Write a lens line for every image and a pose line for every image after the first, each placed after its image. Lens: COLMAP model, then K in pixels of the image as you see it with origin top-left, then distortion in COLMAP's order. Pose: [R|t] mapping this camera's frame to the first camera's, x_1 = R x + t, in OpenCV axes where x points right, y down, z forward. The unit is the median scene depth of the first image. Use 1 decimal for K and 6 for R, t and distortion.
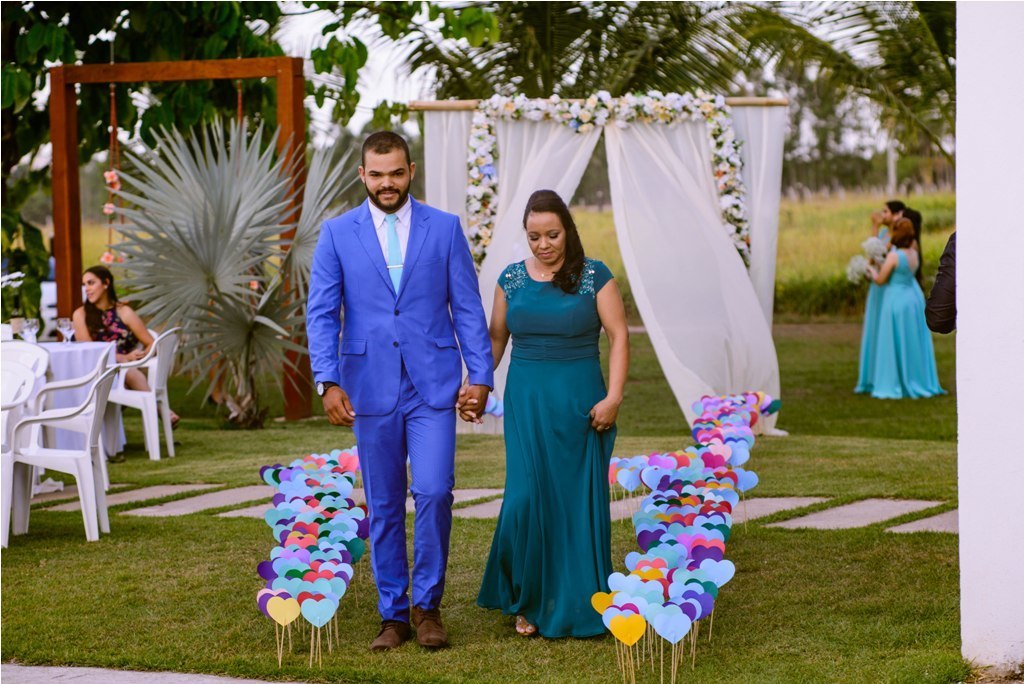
lens RADIAL K [[2984.2, 0, 512.0], [0, 2984.2, 342.0], [0, 0, 1]] dist [0.135976, 0.282914]
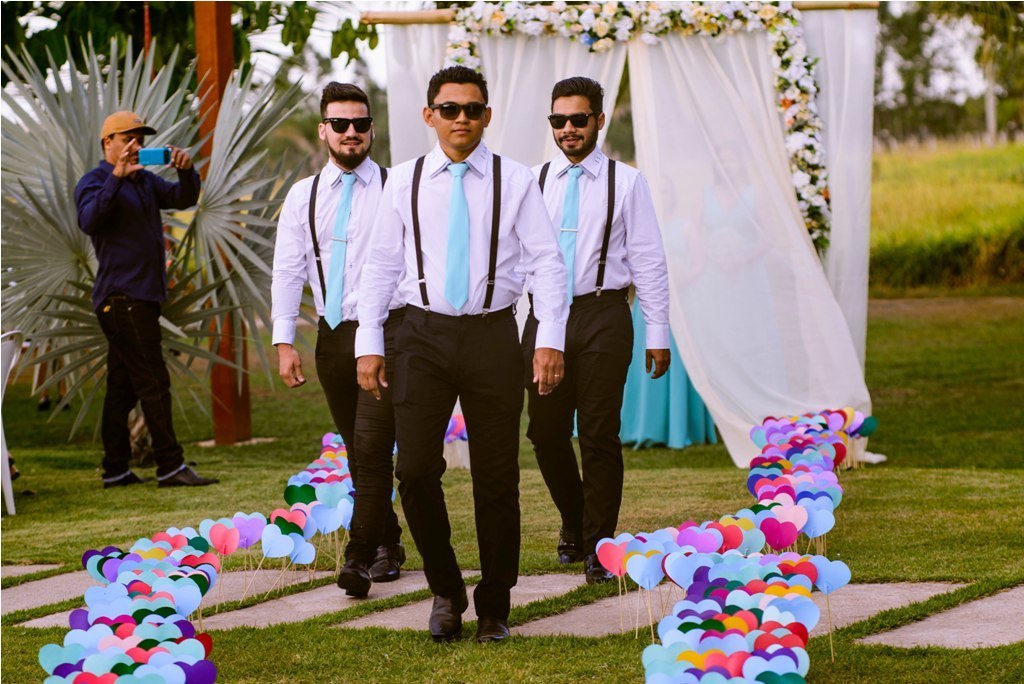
lens RADIAL K [[3327.4, 0, 529.8], [0, 3327.4, 340.3], [0, 0, 1]] dist [0.178862, 0.516371]
pose [[0.999800, -0.017023, -0.010492, 0.014444], [0.017095, 0.999830, 0.006862, -0.005093], [0.010374, -0.007040, 0.999921, 0.185255]]
